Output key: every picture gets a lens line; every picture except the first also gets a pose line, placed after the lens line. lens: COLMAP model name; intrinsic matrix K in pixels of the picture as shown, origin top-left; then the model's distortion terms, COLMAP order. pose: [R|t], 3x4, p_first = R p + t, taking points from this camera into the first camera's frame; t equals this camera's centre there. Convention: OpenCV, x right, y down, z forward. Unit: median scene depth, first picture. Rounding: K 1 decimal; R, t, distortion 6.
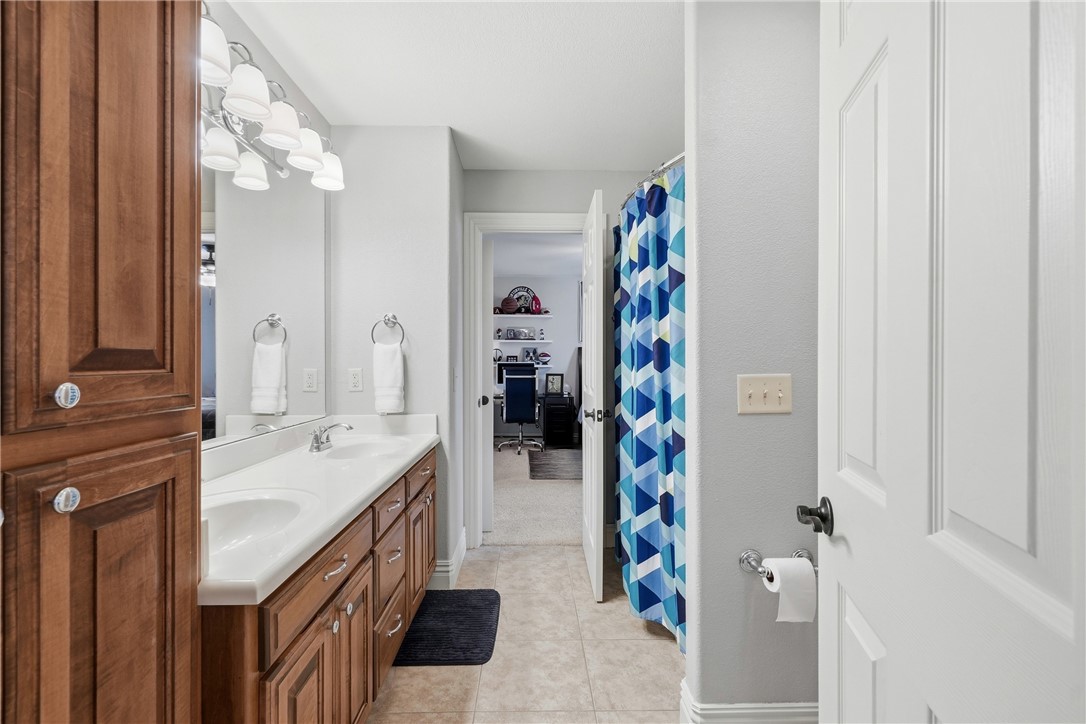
lens RADIAL K [[476.2, 0, 539.0], [0, 476.2, 360.8], [0, 0, 1]] dist [-0.005685, 0.000910]
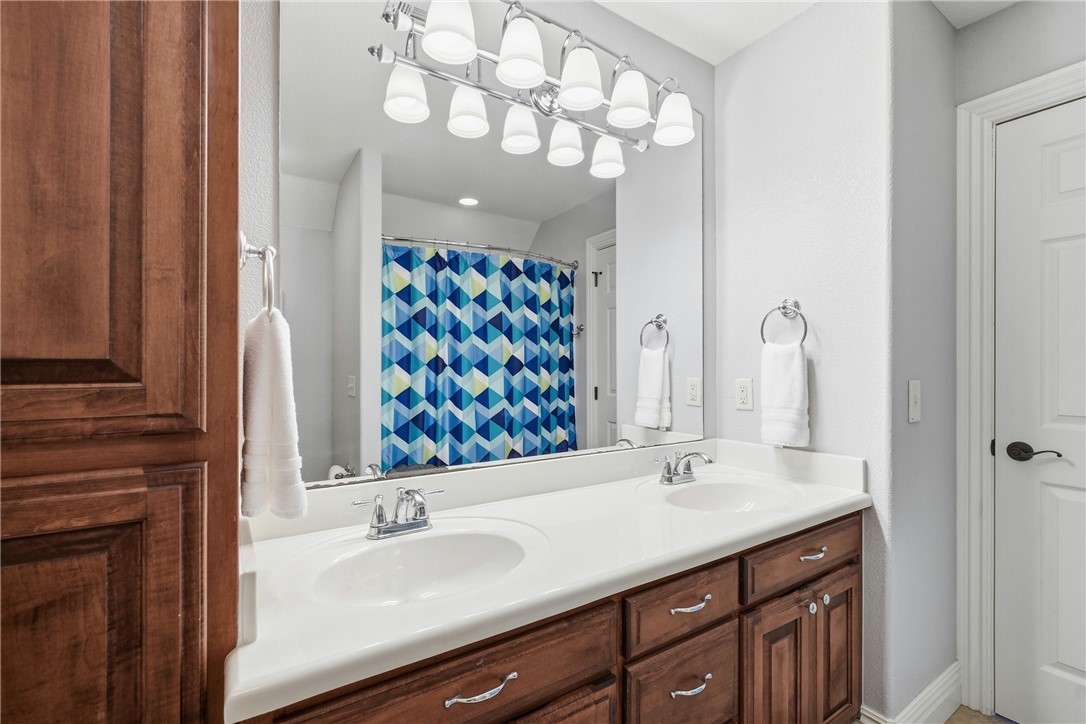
lens RADIAL K [[476.2, 0, 547.8], [0, 476.2, 366.7], [0, 0, 1]] dist [-0.005685, 0.000910]
pose [[0.524527, 0.000319, -0.851394, 0.259906], [0.000483, 1.000000, 0.000672, -0.009265], [0.851394, -0.000764, 0.524527, 1.126170]]
